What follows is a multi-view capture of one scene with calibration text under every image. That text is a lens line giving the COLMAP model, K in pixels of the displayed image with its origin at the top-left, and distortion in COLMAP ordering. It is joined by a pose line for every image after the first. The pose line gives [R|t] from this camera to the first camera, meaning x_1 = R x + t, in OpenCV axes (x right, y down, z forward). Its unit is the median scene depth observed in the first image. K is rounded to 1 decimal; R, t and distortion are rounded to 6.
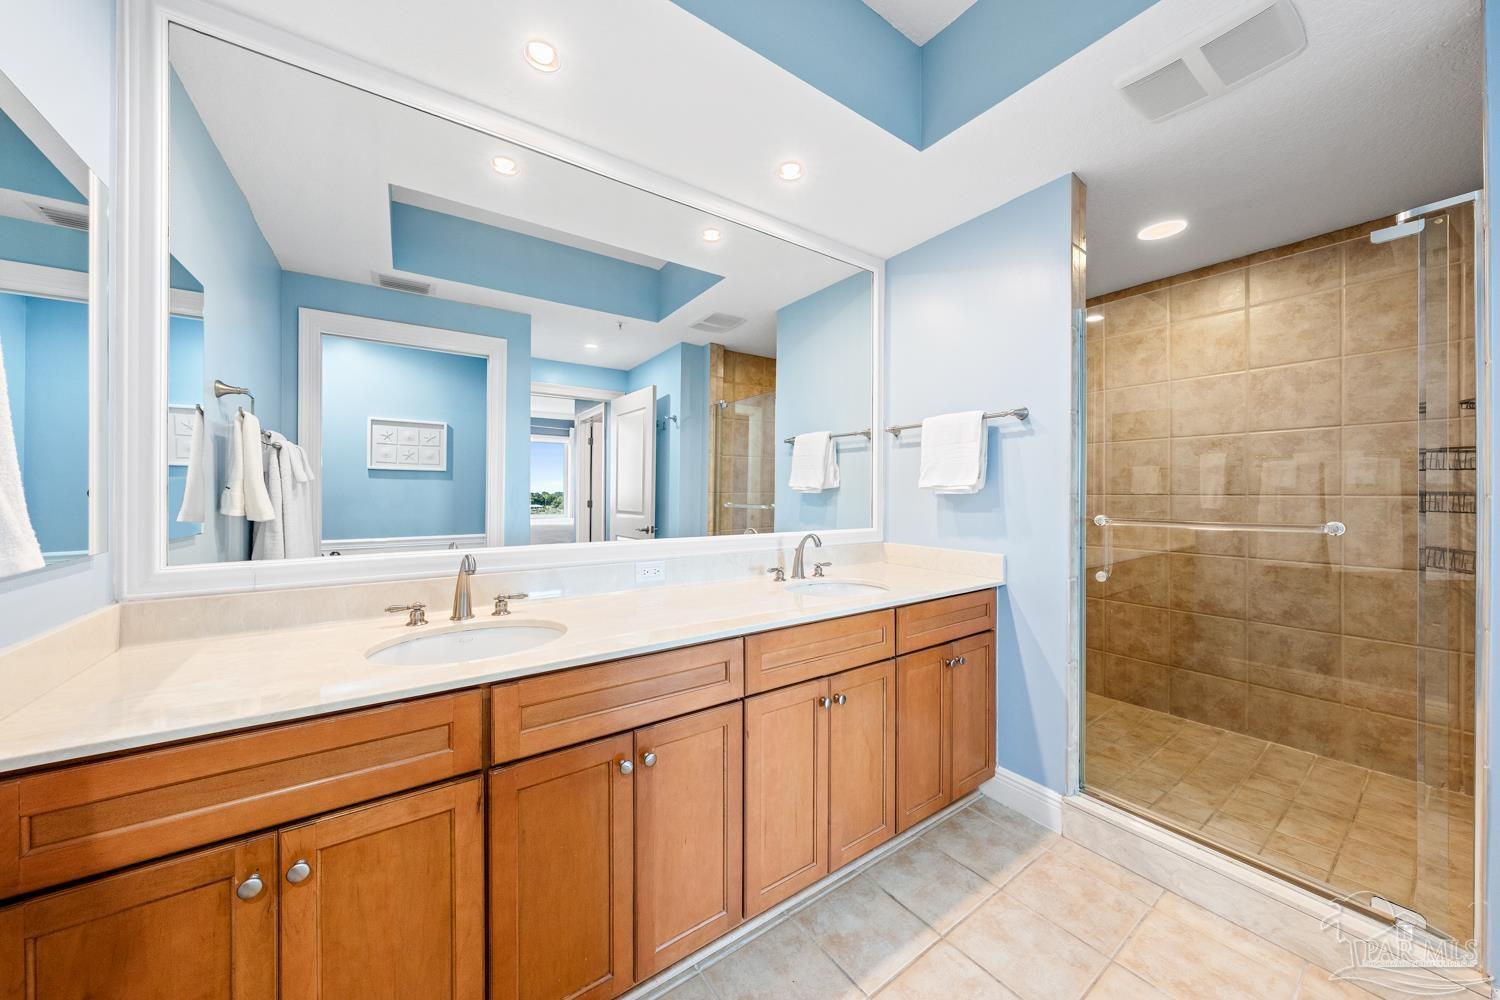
lens RADIAL K [[516.0, 0, 759.9], [0, 516.0, 500.2], [0, 0, 1]] dist [0.002507, -0.000020]
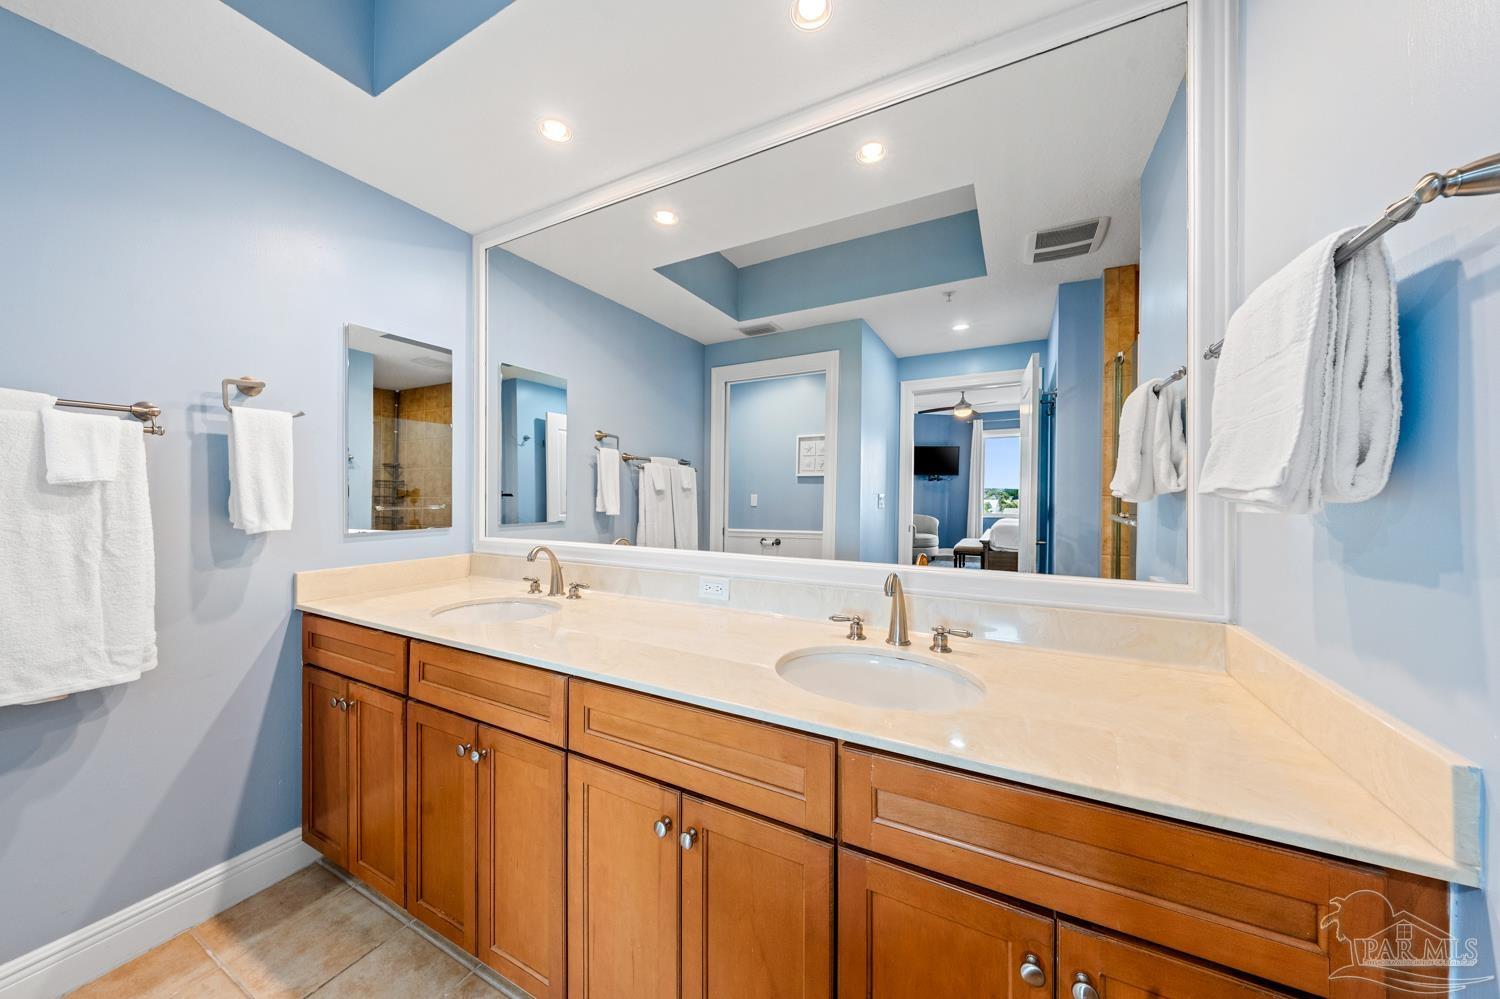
lens RADIAL K [[516.0, 0, 750.8], [0, 516.0, 489.1], [0, 0, 1]] dist [0.002507, -0.000020]
pose [[0.434200, -0.006403, -0.900794, 0.537395], [-0.013345, 0.999819, -0.013540, -0.018967], [0.900718, 0.017901, 0.434036, 0.569815]]
